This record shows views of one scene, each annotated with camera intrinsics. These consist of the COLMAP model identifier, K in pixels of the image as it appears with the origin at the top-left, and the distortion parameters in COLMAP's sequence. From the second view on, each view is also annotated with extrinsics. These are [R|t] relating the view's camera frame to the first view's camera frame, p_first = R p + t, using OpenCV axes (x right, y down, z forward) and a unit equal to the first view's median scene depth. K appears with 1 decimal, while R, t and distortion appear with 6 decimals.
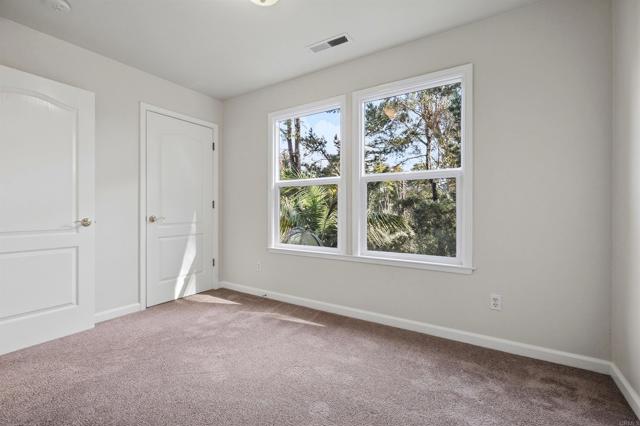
lens RADIAL K [[285.9, 0, 319.4], [0, 285.9, 210.6], [0, 0, 1]] dist [-0.000973, -0.000173]
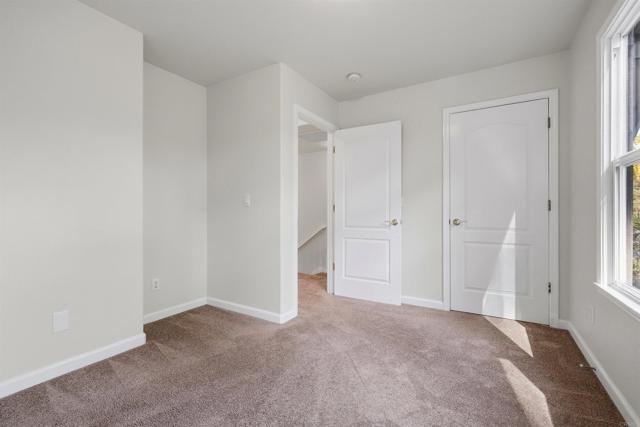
lens RADIAL K [[285.9, 0, 319.4], [0, 285.9, 211.1], [0, 0, 1]] dist [-0.000973, -0.000173]
pose [[0.017347, -0.003398, -0.999844, 0.407496], [-0.005354, 0.999980, -0.003492, -0.002521], [0.999835, 0.005413, 0.017328, 0.536282]]
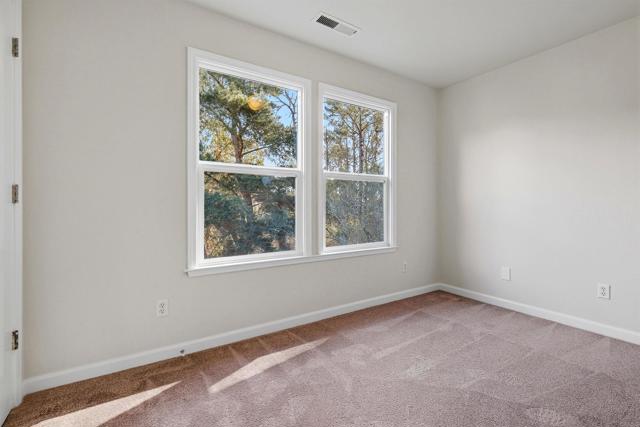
lens RADIAL K [[285.9, 0, 319.4], [0, 285.9, 211.1], [0, 0, 1]] dist [-0.000973, -0.000173]
pose [[0.420378, -0.007040, 0.907322, -0.700471], [0.018384, 0.999831, -0.000760, 0.013864], [-0.907163, 0.016999, 0.420436, 0.574203]]
